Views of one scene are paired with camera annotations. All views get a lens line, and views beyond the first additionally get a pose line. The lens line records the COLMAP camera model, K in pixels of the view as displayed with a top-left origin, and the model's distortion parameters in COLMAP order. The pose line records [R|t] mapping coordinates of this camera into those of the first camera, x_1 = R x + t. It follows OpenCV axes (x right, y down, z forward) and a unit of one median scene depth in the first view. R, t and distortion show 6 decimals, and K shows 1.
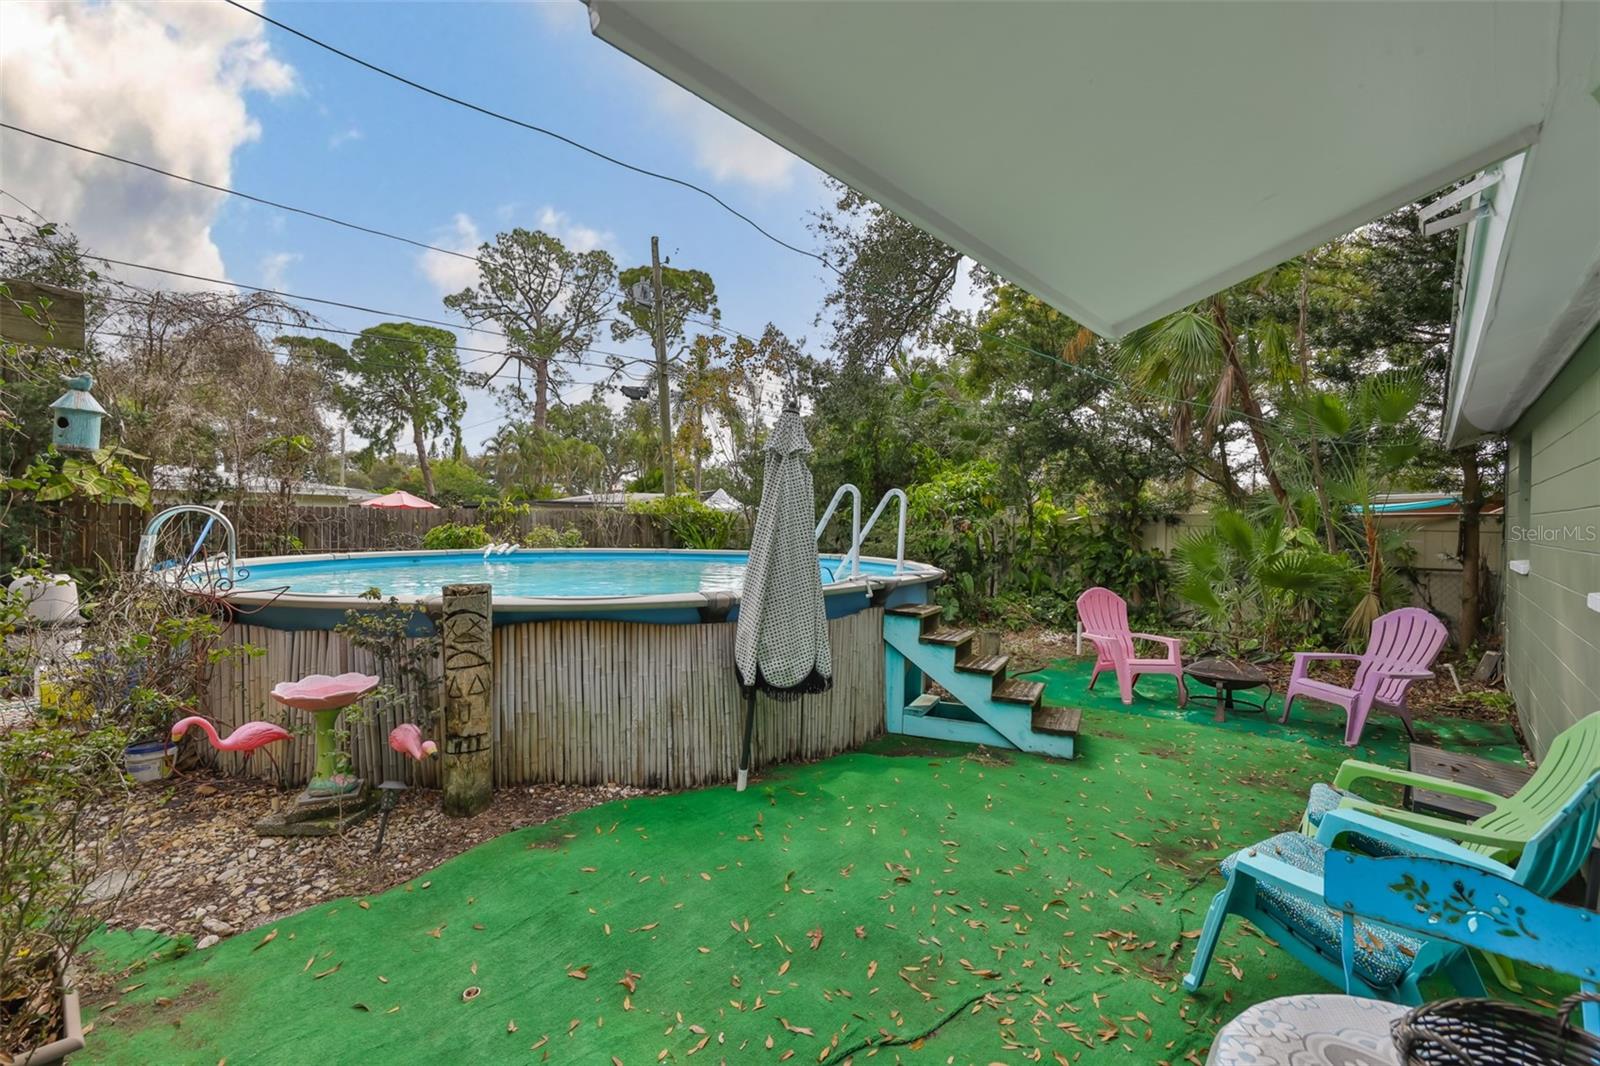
lens RADIAL K [[675.4, 0, 801.2], [0, 675.4, 532.9], [0, 0, 1]] dist [-0.003099, 0.000313]
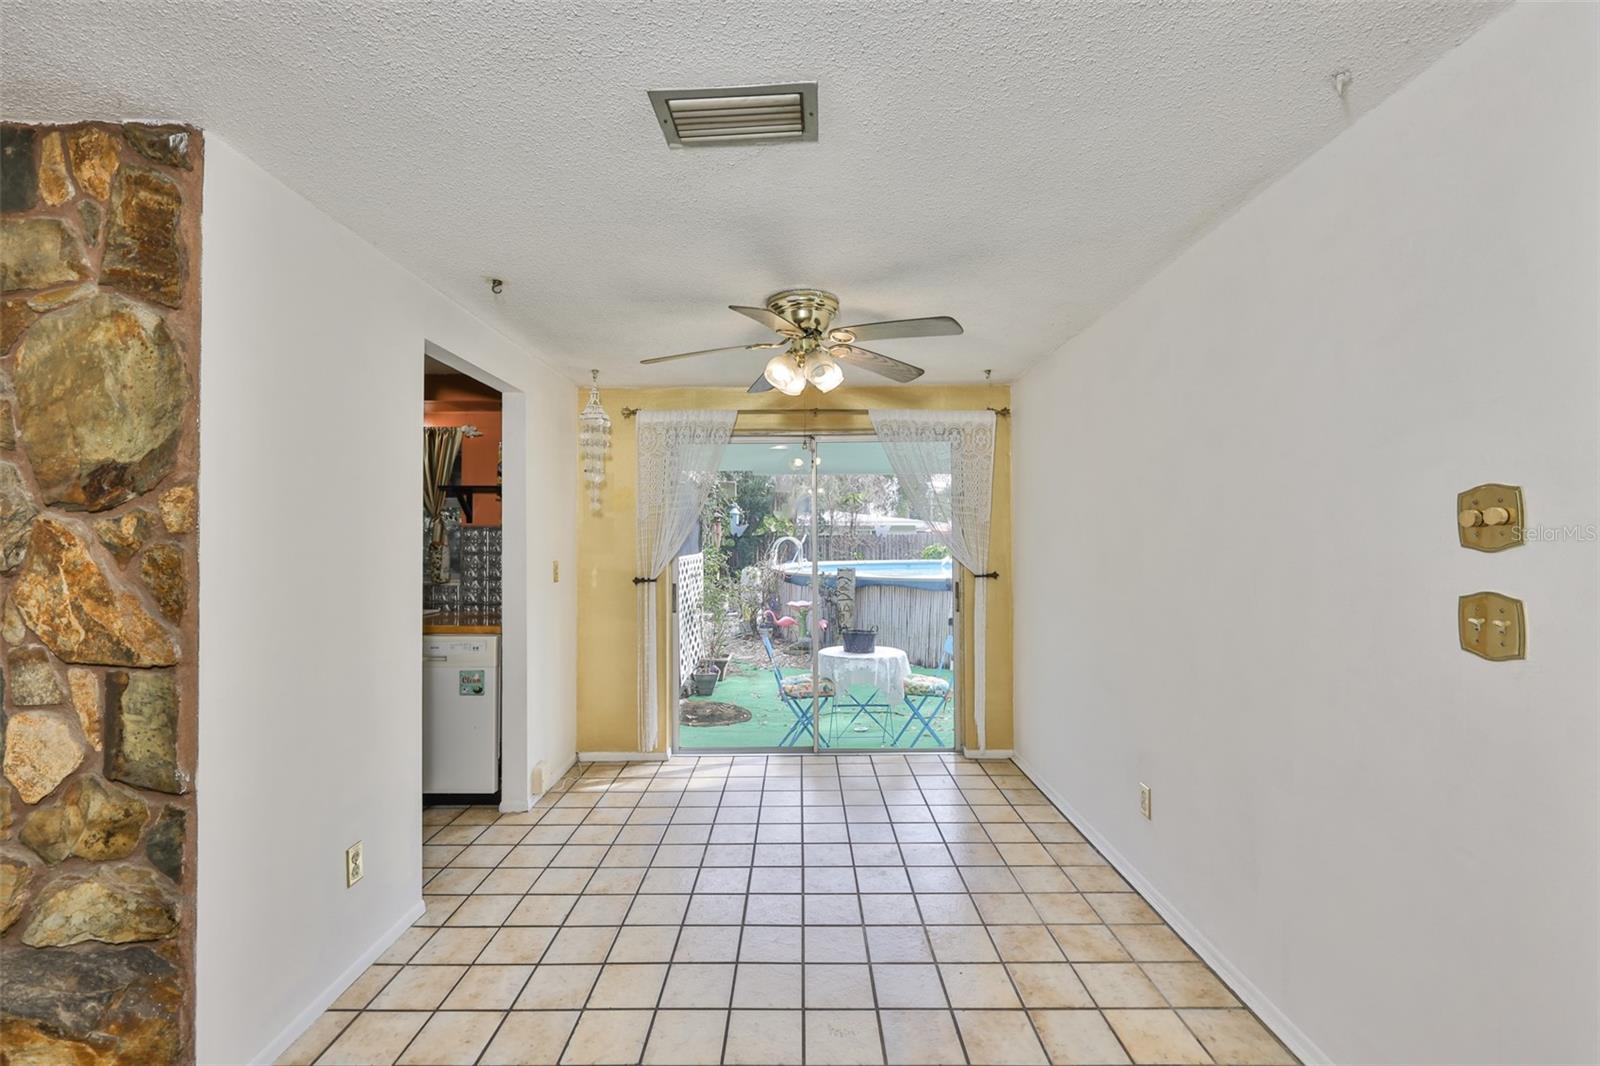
lens RADIAL K [[675.4, 0, 793.8], [0, 675.4, 529.0], [0, 0, 1]] dist [-0.003099, 0.000313]
pose [[0.669271, -0.025930, -0.742566, 0.669738], [0.001440, 0.999434, -0.033602, 0.008950], [0.743017, 0.021420, 0.668930, -0.444765]]
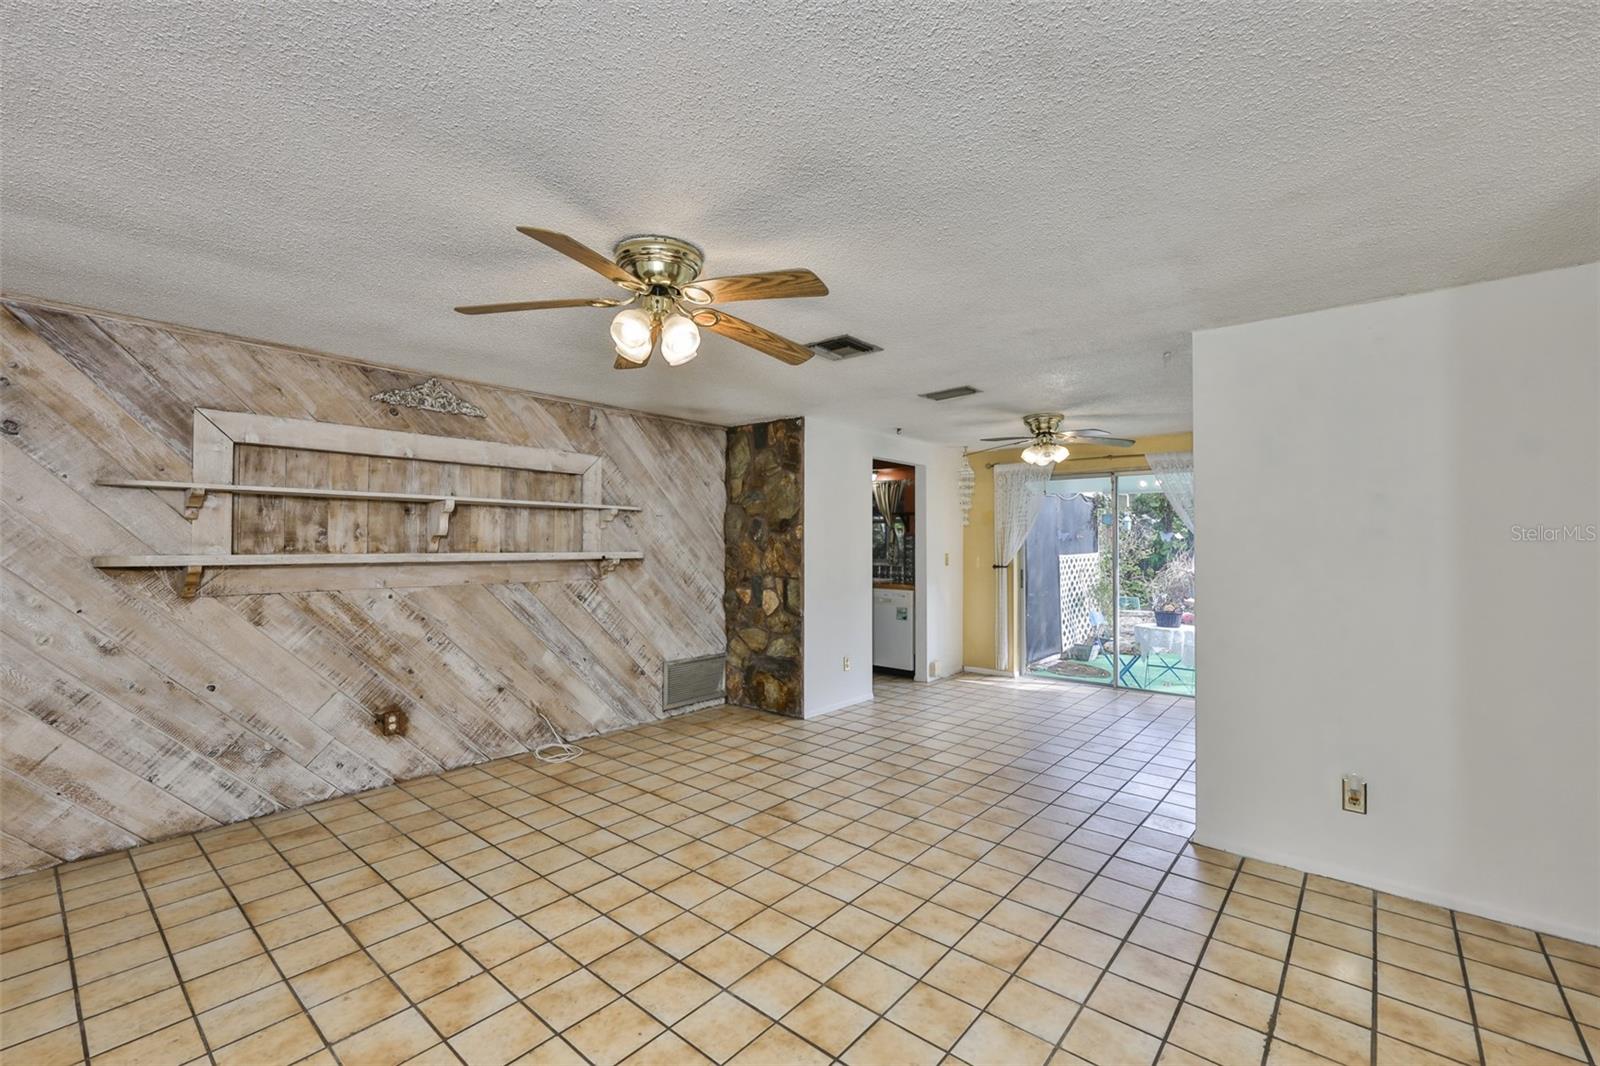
lens RADIAL K [[675.4, 0, 804.0], [0, 675.4, 537.0], [0, 0, 1]] dist [-0.003099, 0.000313]
pose [[0.047301, -0.018087, -0.998717, 1.145508], [-0.016332, 0.999688, -0.018878, 0.014382], [0.998747, 0.017204, 0.046991, -0.479142]]
